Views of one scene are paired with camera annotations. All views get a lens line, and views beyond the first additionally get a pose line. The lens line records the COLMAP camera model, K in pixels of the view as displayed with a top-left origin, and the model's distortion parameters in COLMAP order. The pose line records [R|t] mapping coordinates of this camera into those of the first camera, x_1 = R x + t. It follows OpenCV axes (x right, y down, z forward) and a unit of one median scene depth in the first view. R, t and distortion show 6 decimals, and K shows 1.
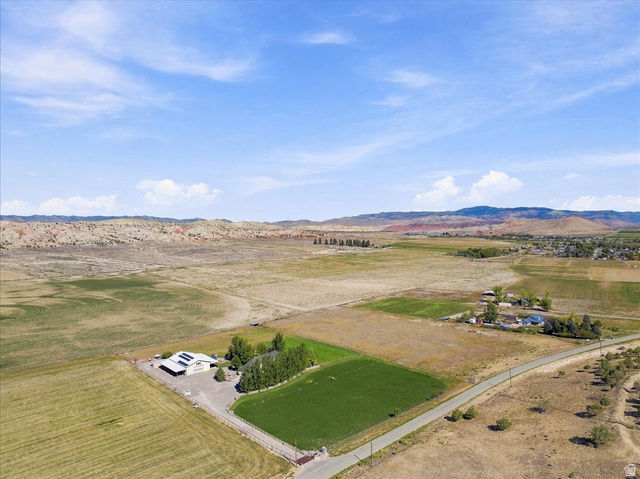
lens RADIAL K [[452.6, 0, 320.0], [0, 452.6, 239.5], [0, 0, 1]] dist [0.041885, -0.003345]
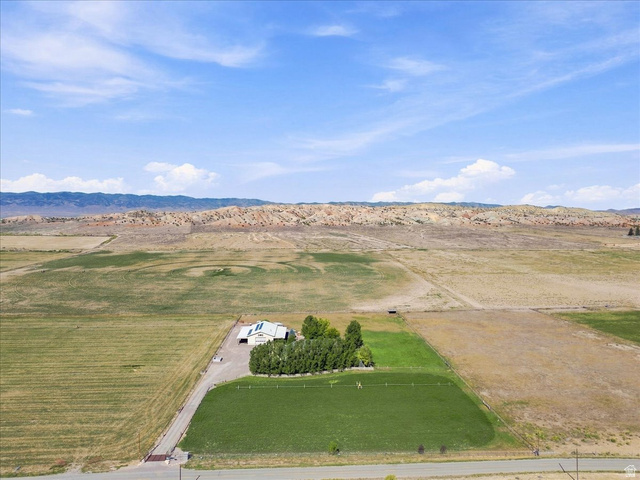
lens RADIAL K [[452.6, 0, 320.0], [0, 452.6, 240.0], [0, 0, 1]] dist [0.041885, -0.003345]
pose [[0.770083, 0.056550, -0.635433, 0.446396], [-0.037130, 0.998348, 0.043850, 0.020680], [0.636863, -0.010174, 0.770910, 0.339205]]
